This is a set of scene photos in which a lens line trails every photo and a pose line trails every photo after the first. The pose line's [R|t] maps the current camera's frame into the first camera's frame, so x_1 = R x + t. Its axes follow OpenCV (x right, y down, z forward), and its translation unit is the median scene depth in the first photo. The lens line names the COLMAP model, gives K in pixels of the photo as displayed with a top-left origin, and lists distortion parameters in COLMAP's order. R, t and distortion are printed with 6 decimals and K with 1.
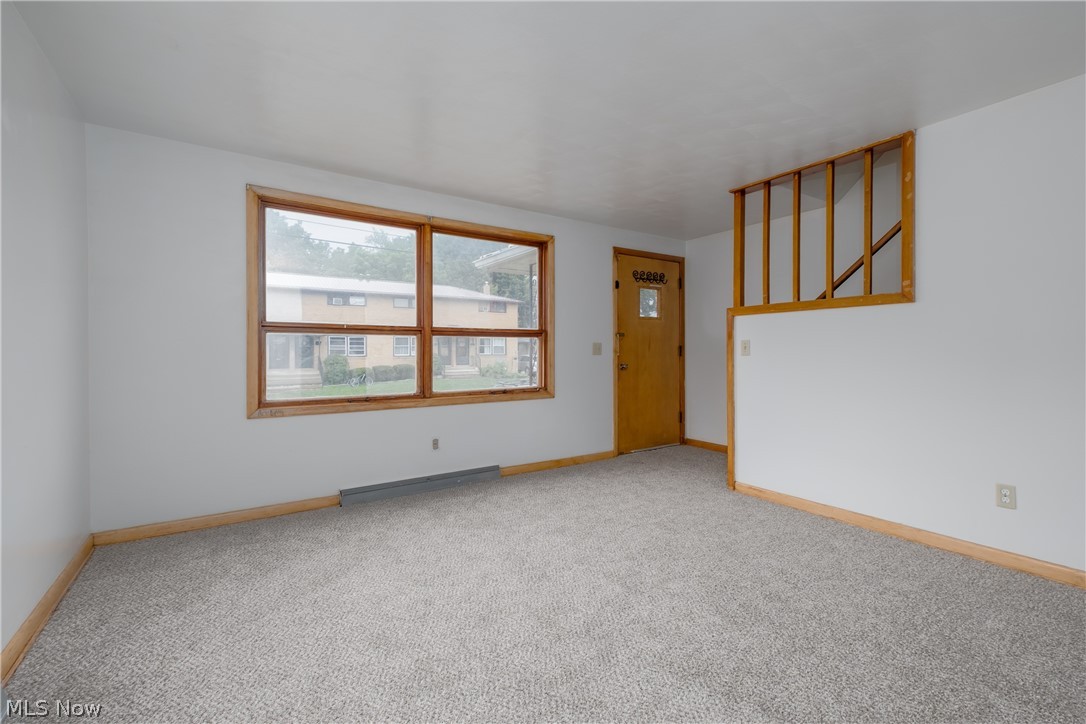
lens RADIAL K [[463.5, 0, 544.6], [0, 463.5, 360.9], [0, 0, 1]] dist [0.006501, -0.000861]
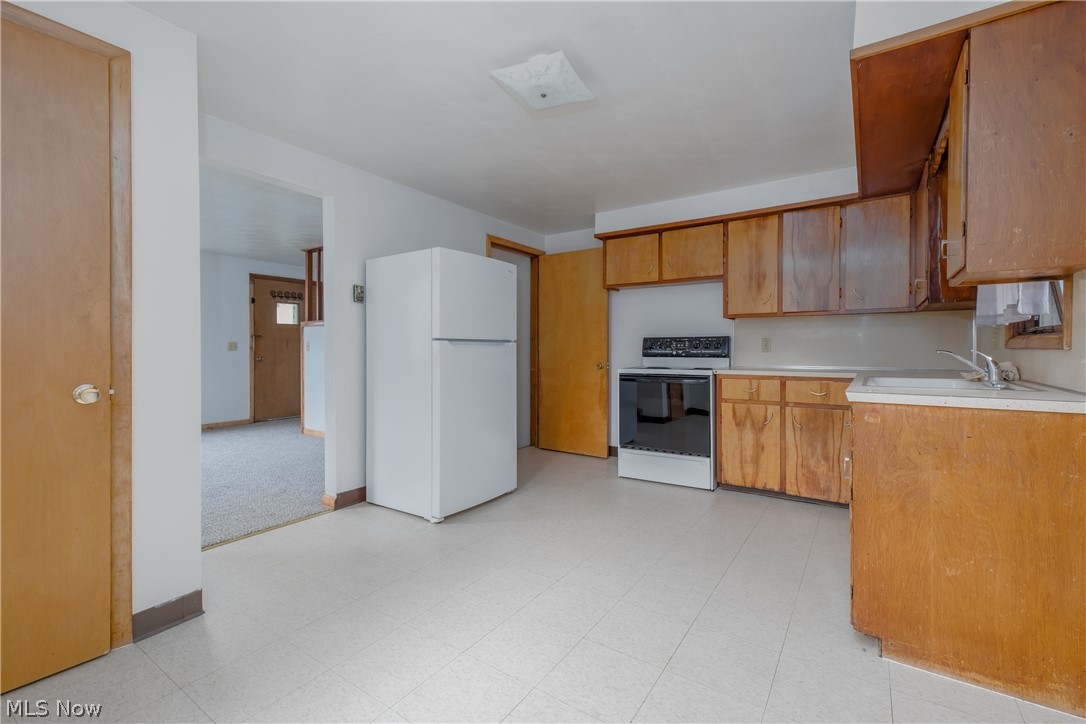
lens RADIAL K [[463.5, 0, 547.0], [0, 463.5, 356.1], [0, 0, 1]] dist [0.006501, -0.000861]
pose [[0.922118, -0.000244, 0.386910, 0.431150], [0.001485, 0.999995, -0.002909, 0.008633], [-0.386907, 0.003257, 0.922113, -0.636207]]
